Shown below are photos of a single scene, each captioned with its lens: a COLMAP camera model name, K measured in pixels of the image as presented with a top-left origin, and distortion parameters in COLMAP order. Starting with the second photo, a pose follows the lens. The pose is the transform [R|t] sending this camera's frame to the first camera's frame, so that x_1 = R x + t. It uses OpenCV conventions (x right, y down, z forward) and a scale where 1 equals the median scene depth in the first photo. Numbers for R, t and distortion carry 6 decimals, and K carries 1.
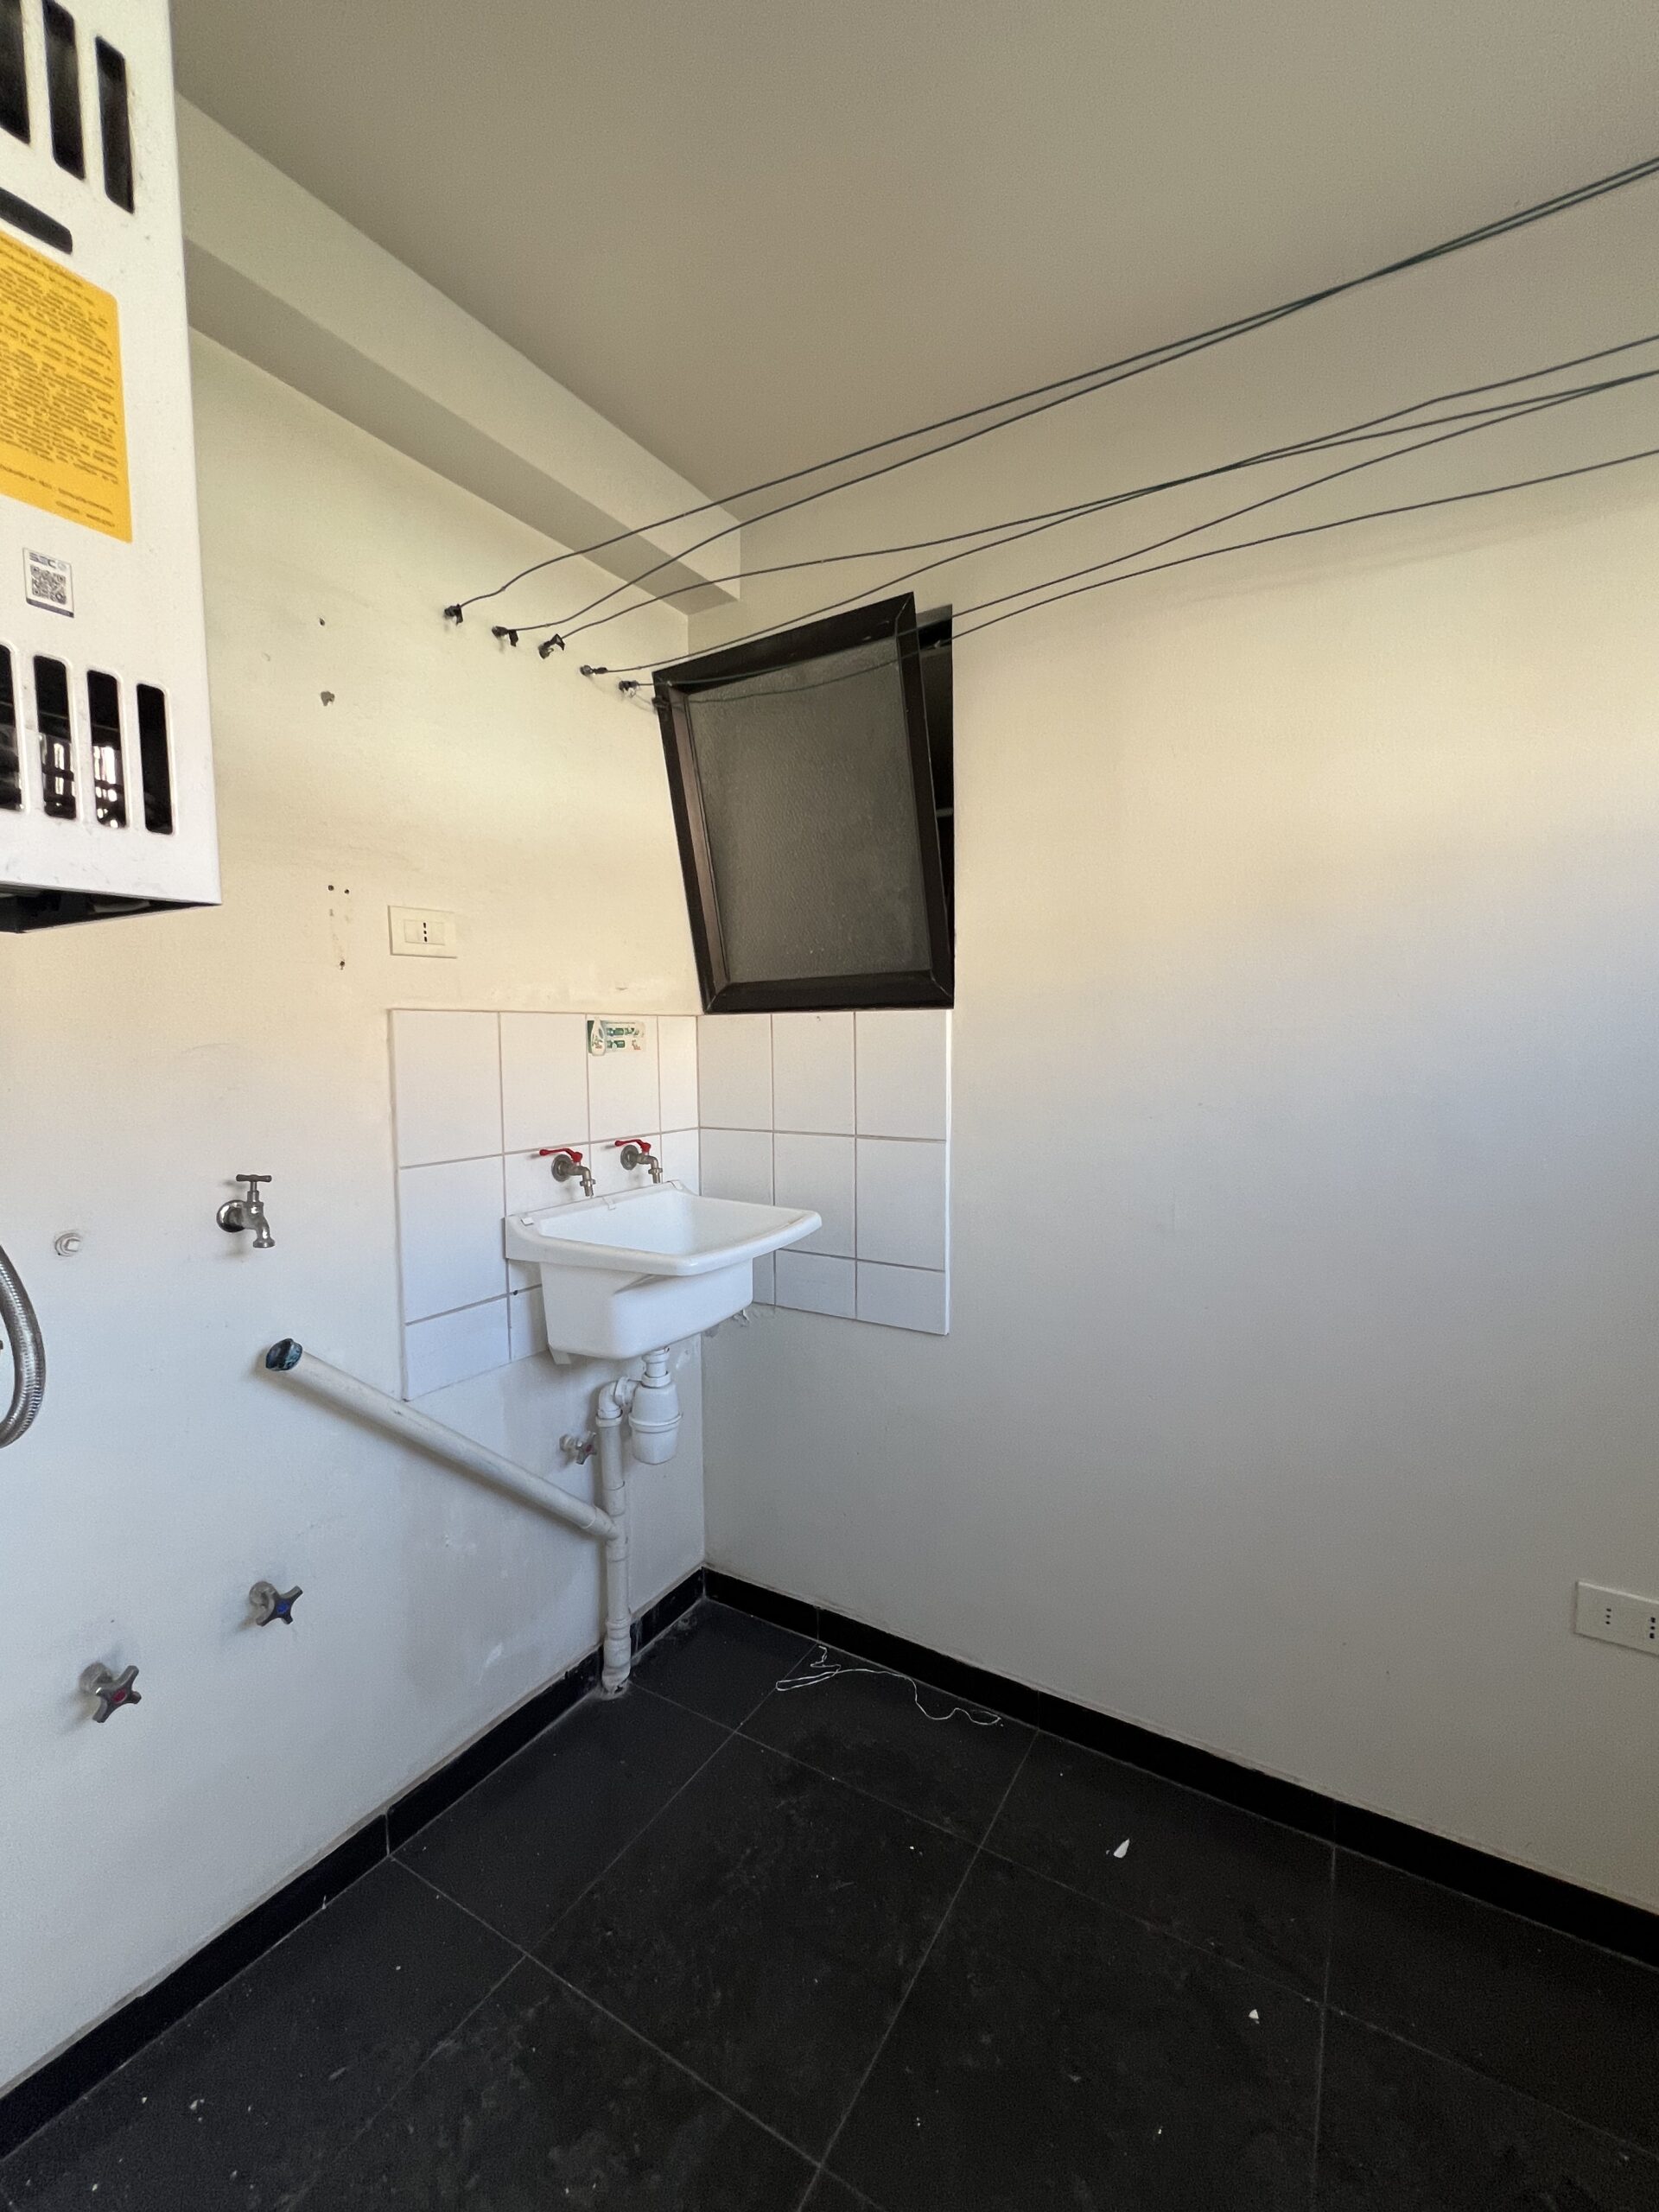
lens RADIAL K [[927.2, 0, 831.9], [0, 927.2, 1108.6], [0, 0, 1]] dist [-0.003207, 0.000856]
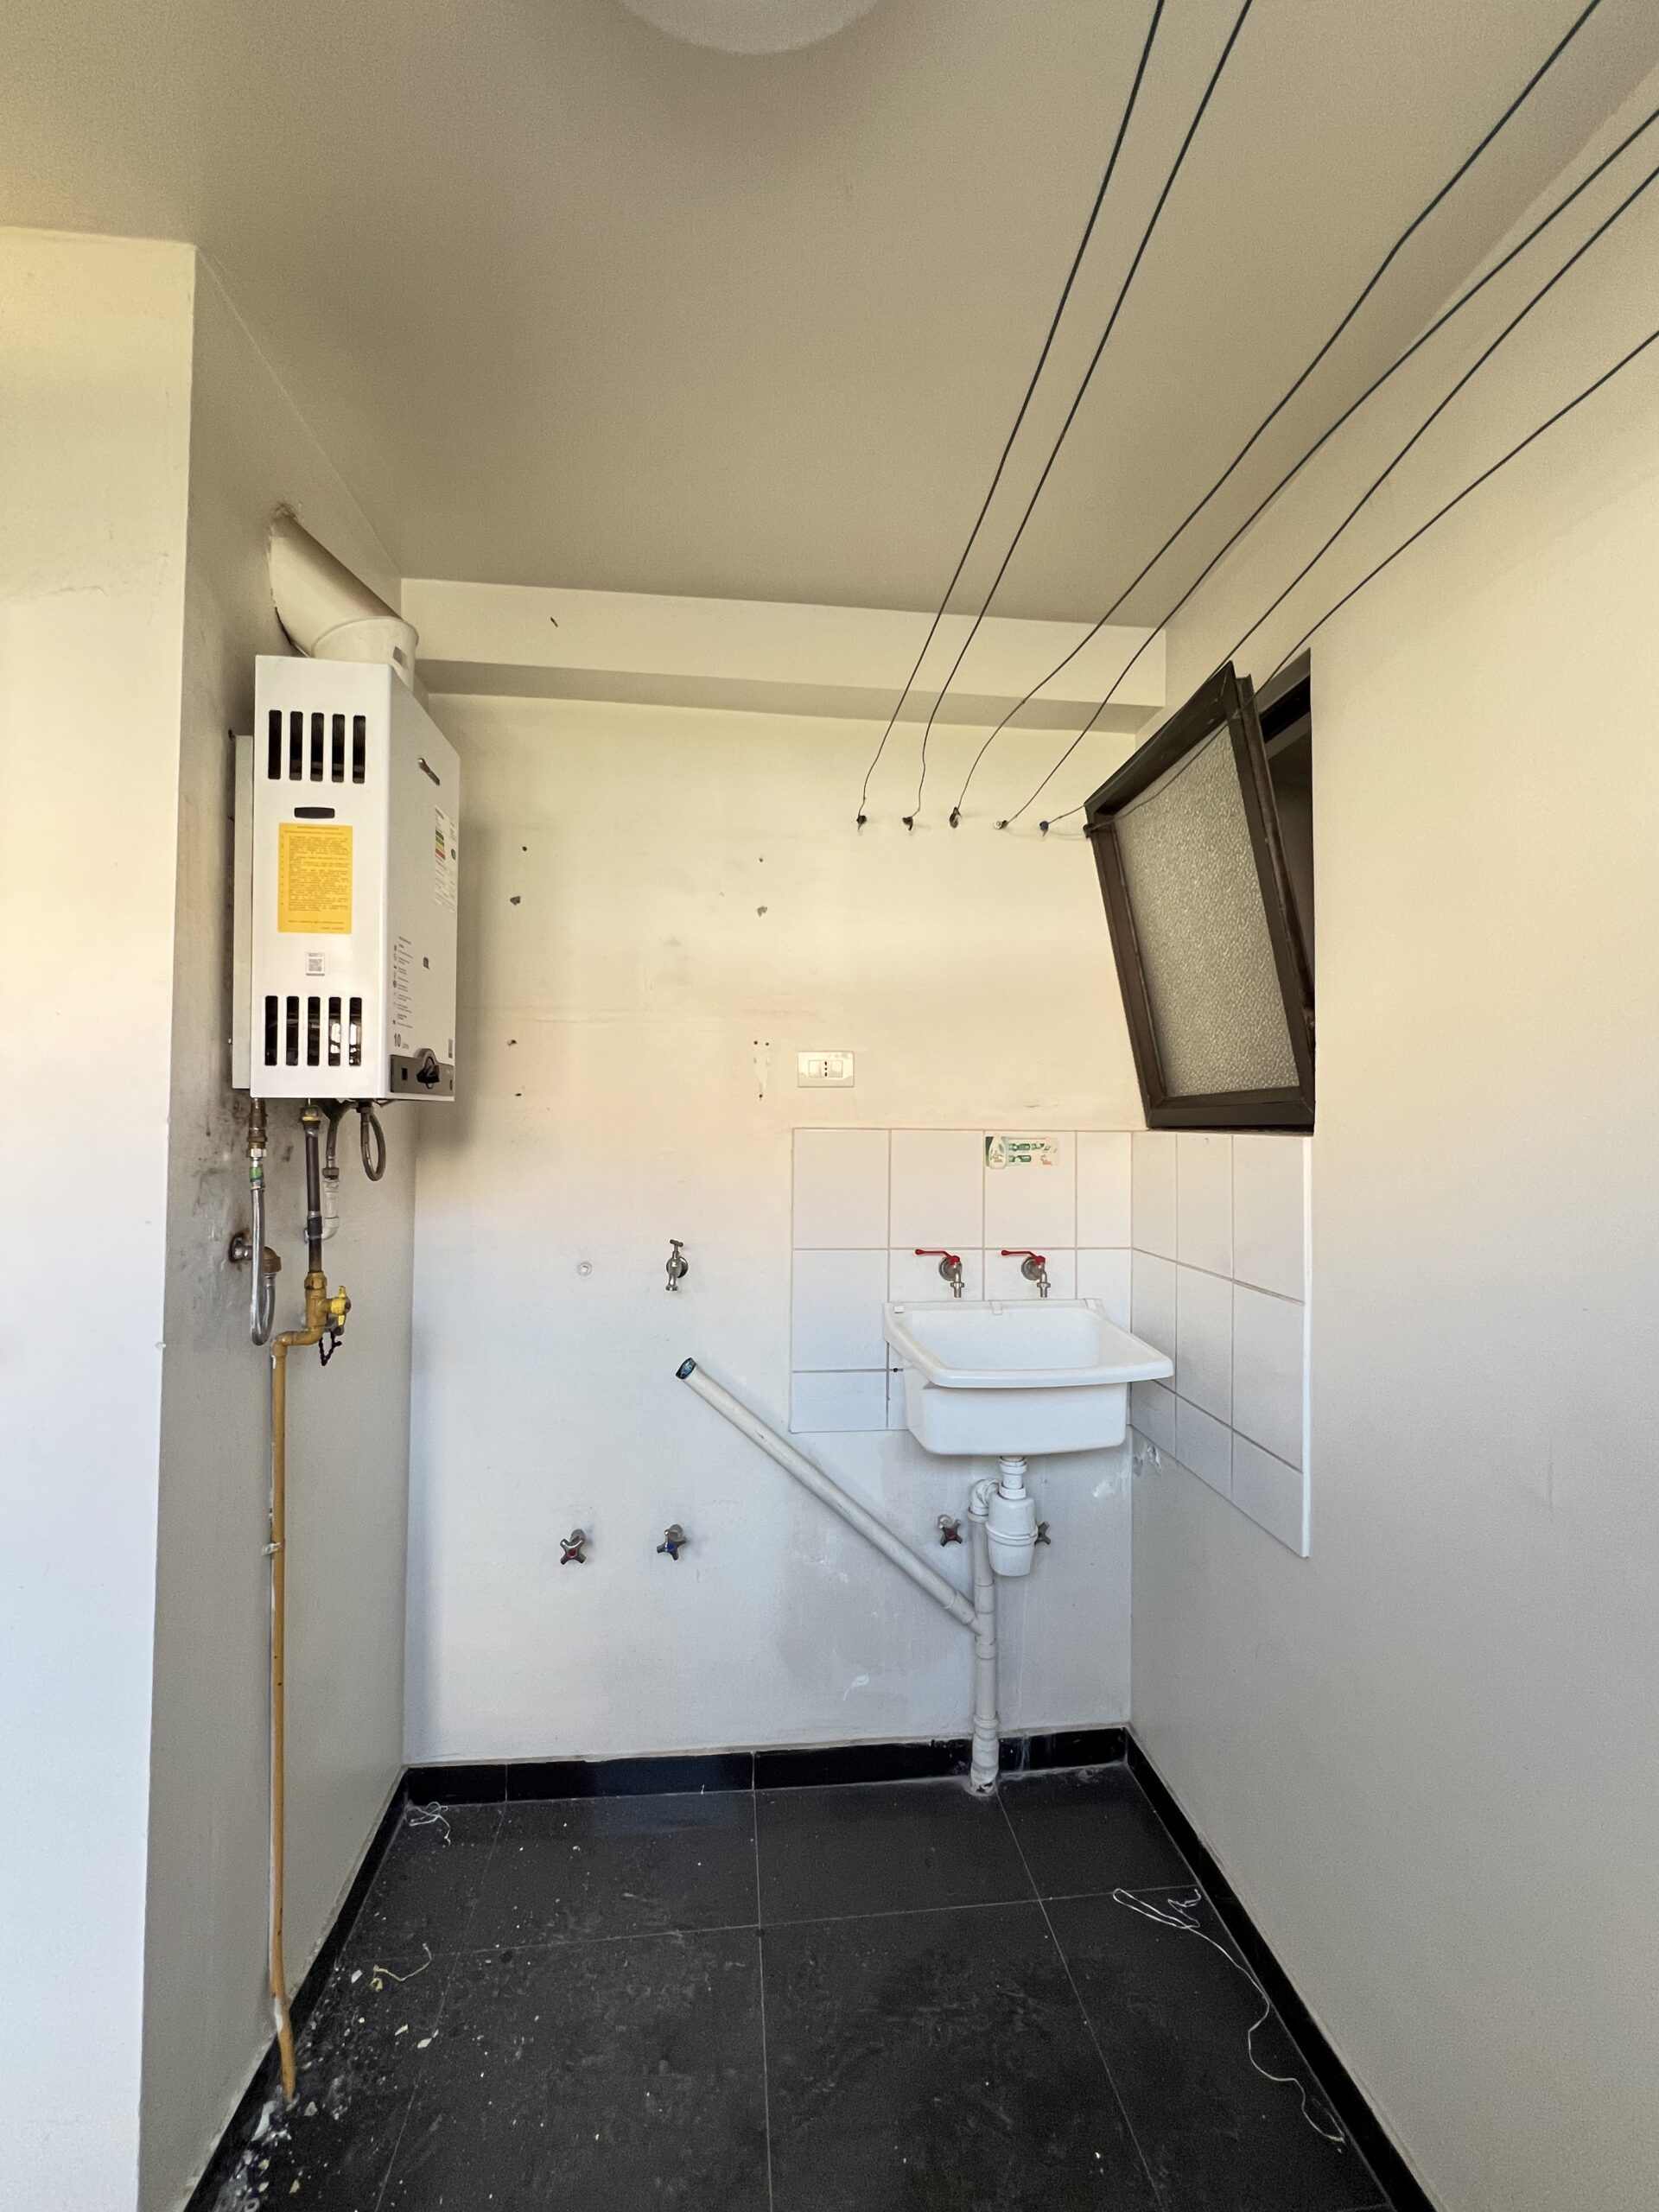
lens RADIAL K [[927.2, 0, 835.5], [0, 927.2, 1108.3], [0, 0, 1]] dist [-0.003207, 0.000856]
pose [[0.608407, 0.005730, -0.793604, 0.500809], [-0.077187, 0.995660, -0.051985, -0.058040], [0.789862, 0.092884, 0.606210, 0.194454]]
